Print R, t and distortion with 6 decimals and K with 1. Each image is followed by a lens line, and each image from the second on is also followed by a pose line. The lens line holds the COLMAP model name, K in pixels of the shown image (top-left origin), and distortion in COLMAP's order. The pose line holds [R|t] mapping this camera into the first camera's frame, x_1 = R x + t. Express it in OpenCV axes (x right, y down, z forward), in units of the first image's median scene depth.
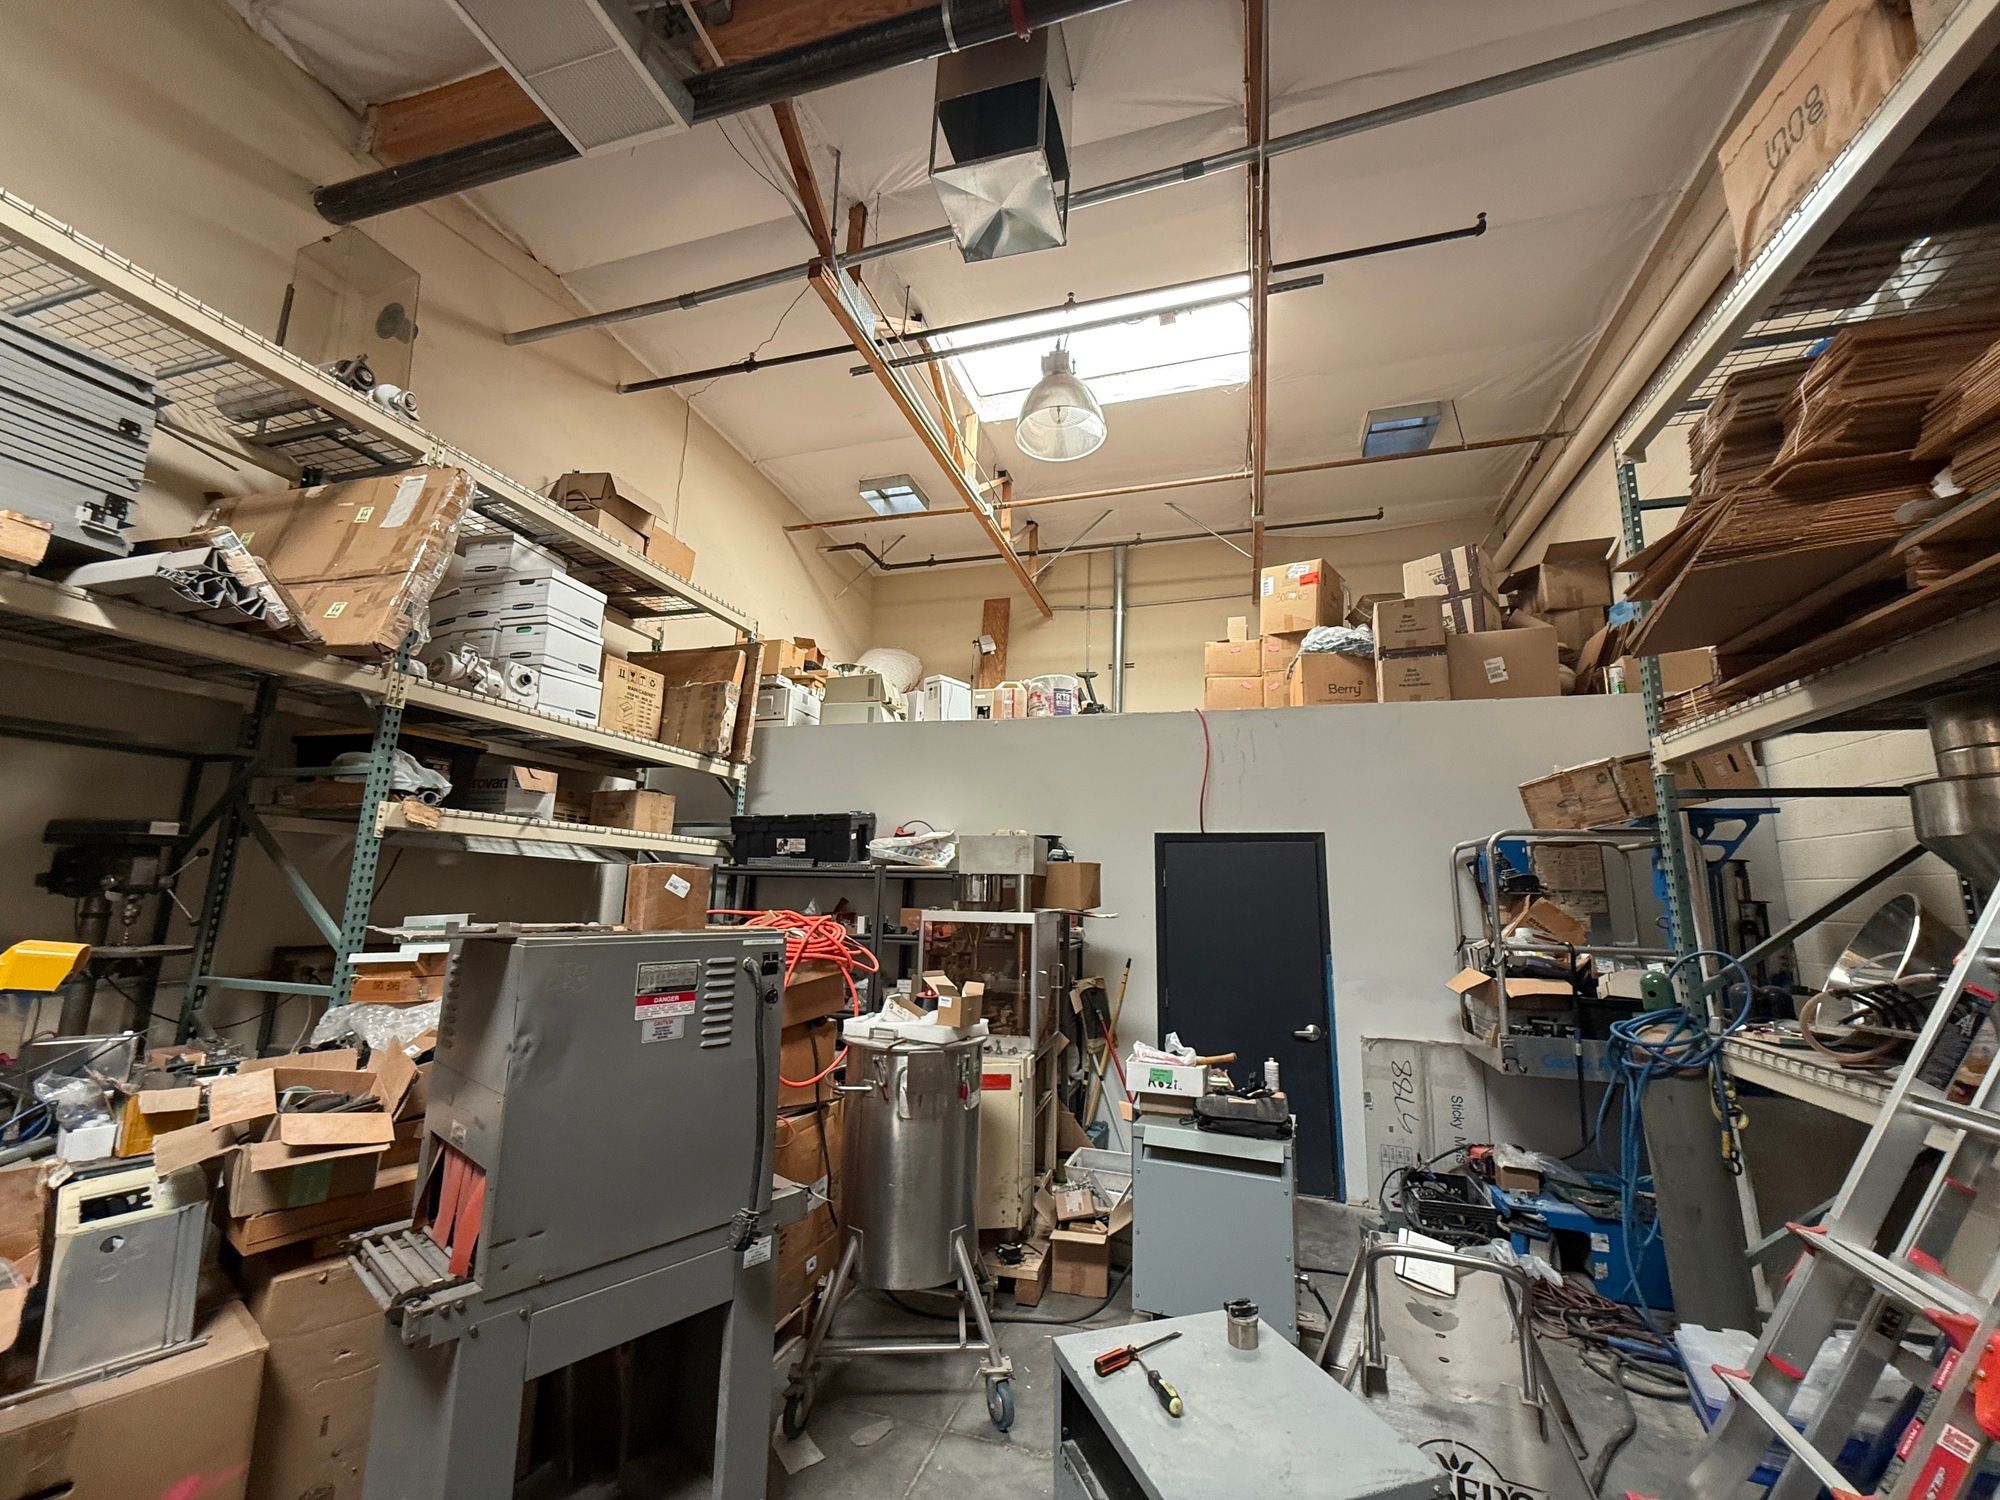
lens RADIAL K [[800.7, 0, 1004.1], [0, 800.7, 749.9], [0, 0, 1]] dist [-0.005494, 0.000420]
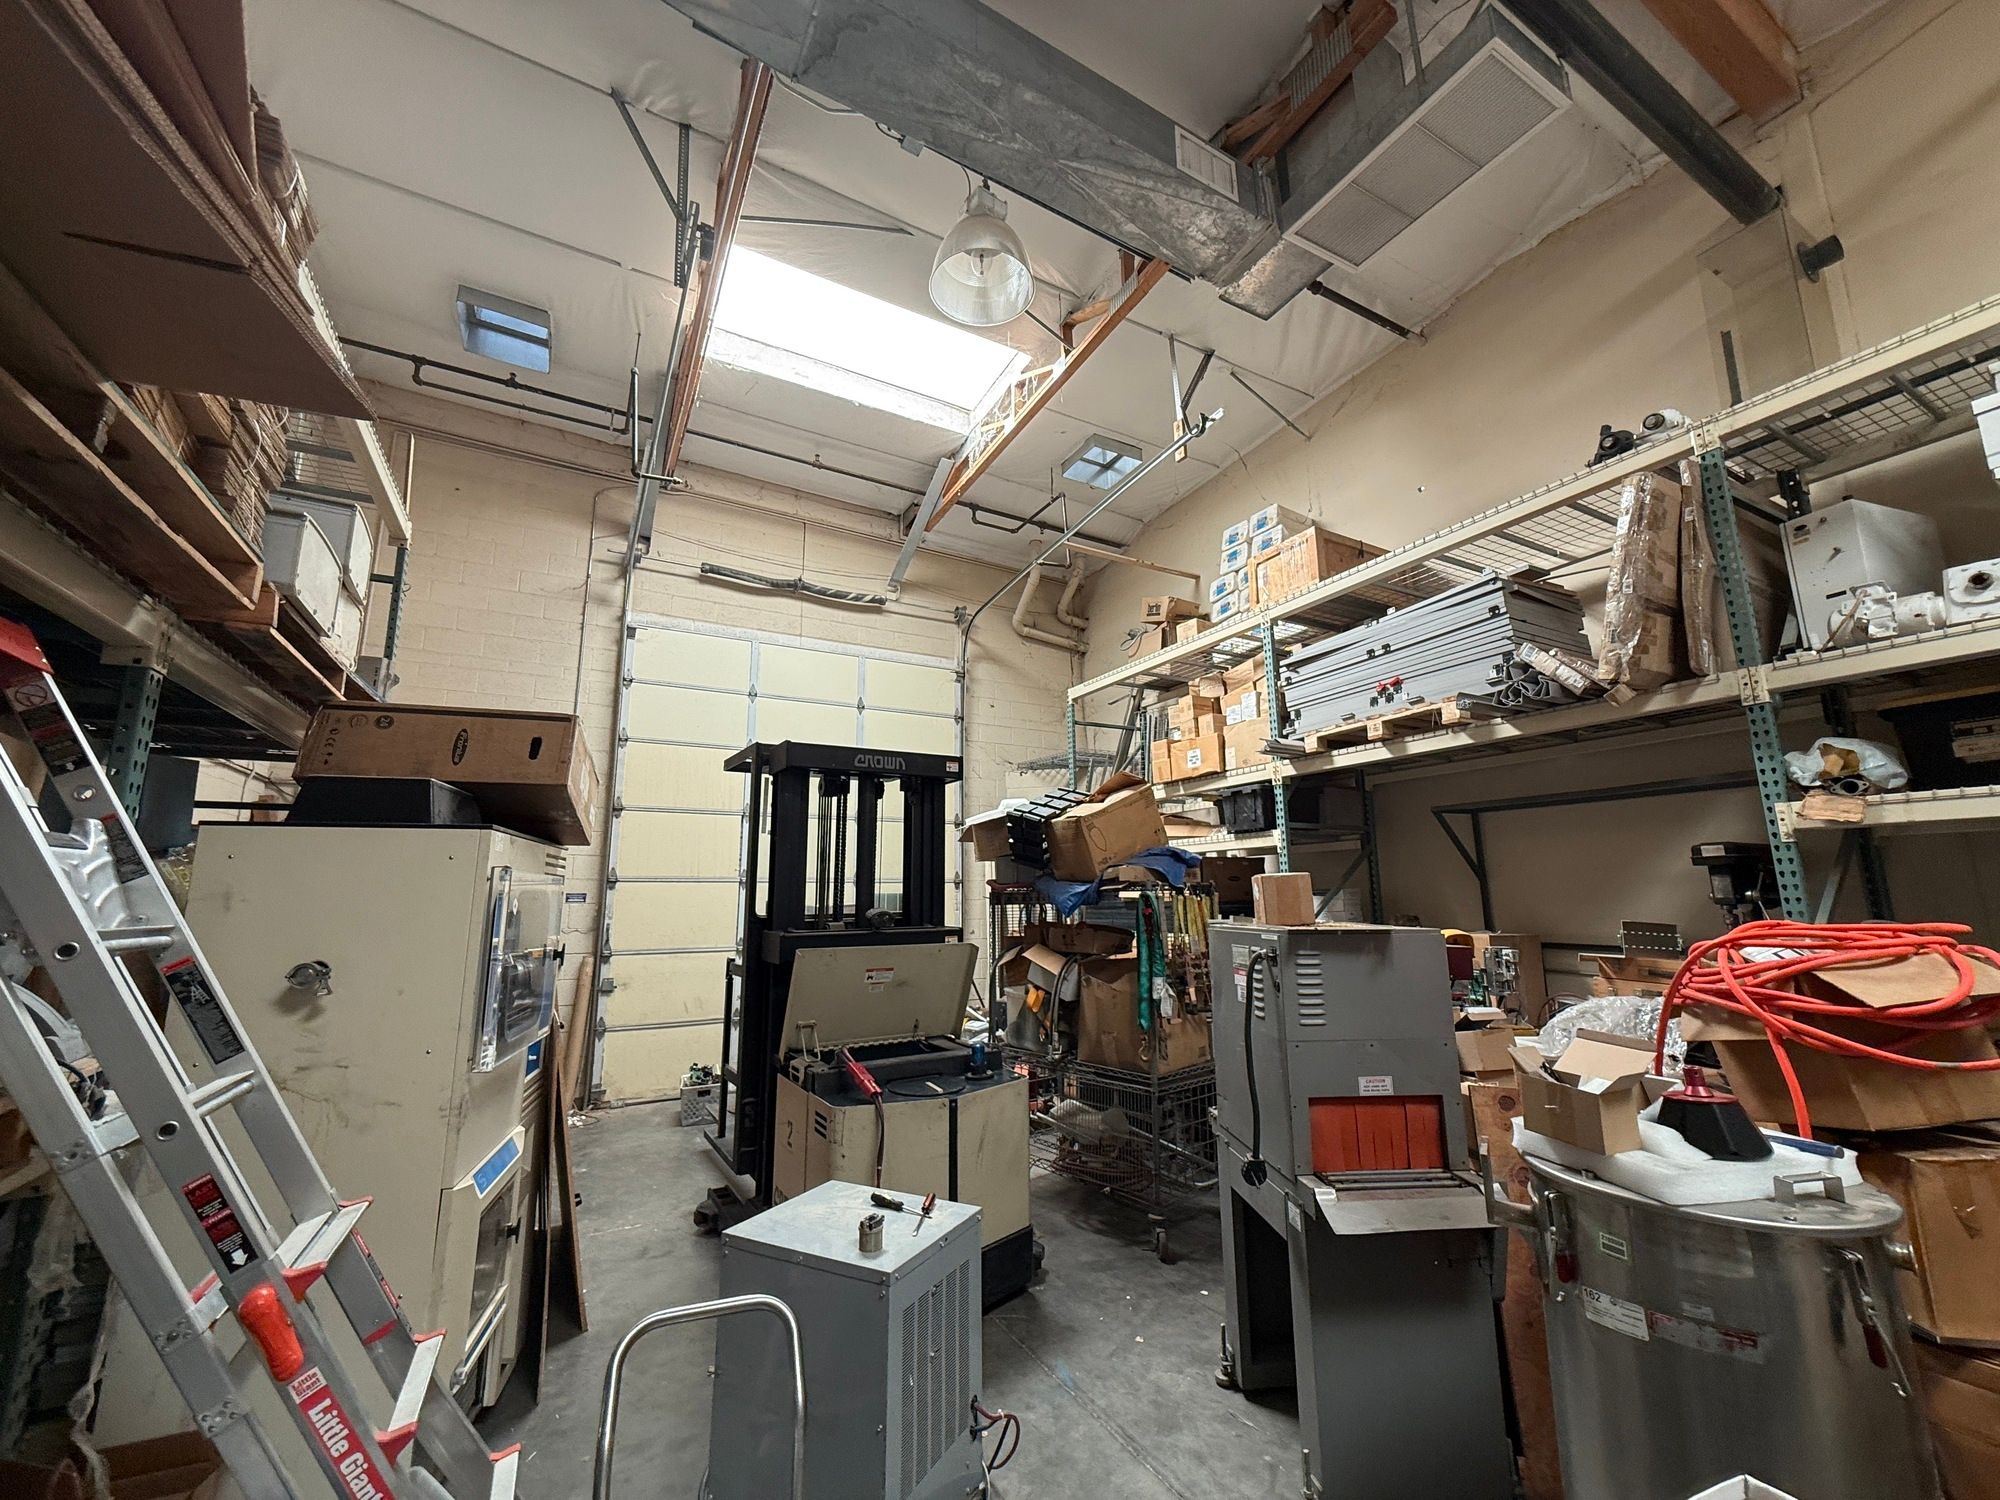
lens RADIAL K [[800.7, 0, 1003.5], [0, 800.7, 754.1], [0, 0, 1]] dist [-0.005494, 0.000420]
pose [[-0.703450, -0.146743, -0.695431, 0.556548], [0.114804, 0.942146, -0.314930, 0.215876], [0.701411, -0.301376, -0.645906, 1.061226]]
